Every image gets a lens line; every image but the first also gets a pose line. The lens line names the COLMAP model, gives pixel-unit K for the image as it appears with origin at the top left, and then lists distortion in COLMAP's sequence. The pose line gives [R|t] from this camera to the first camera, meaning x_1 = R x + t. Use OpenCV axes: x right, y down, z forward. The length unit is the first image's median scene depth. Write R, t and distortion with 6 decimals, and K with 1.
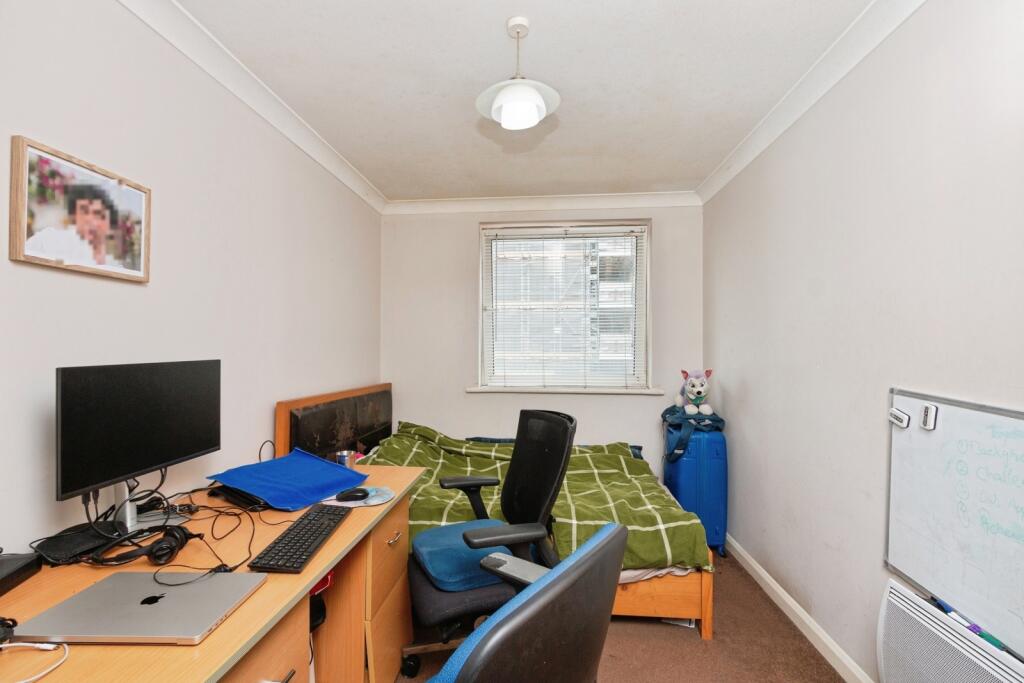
lens RADIAL K [[468.1, 0, 510.8], [0, 468.1, 345.0], [0, 0, 1]] dist [0.004406, -0.002197]
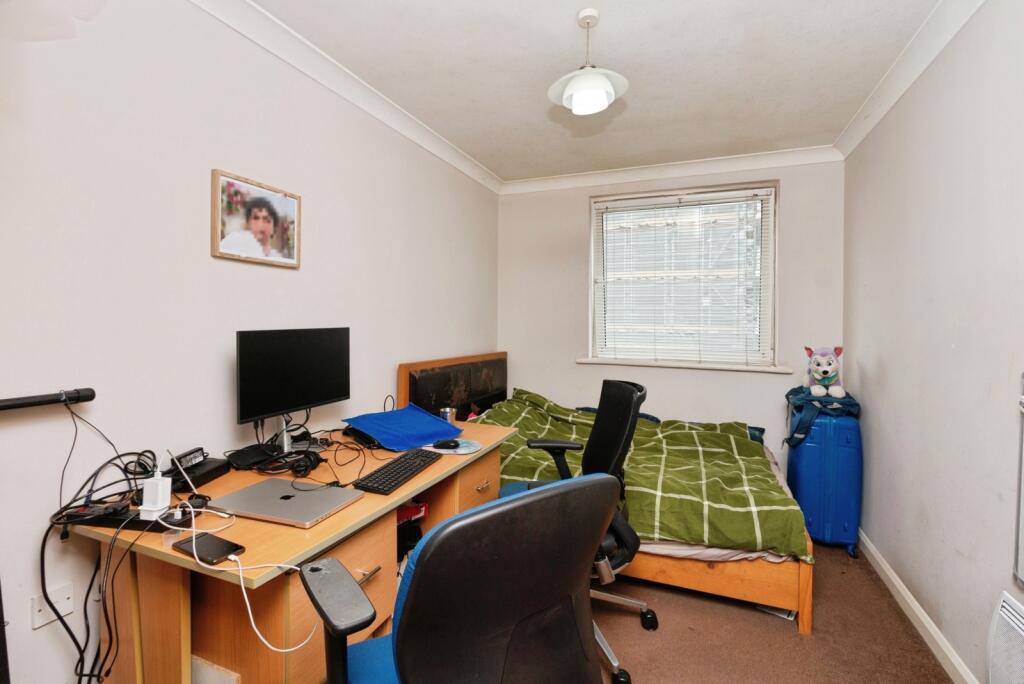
lens RADIAL K [[468.1, 0, 502.5], [0, 468.1, 327.6], [0, 0, 1]] dist [0.004406, -0.002197]
pose [[0.954819, 0.014540, -0.296833, 0.118043], [-0.007602, 0.999671, 0.024511, -0.001997], [0.297092, -0.021147, 0.954615, -0.062717]]
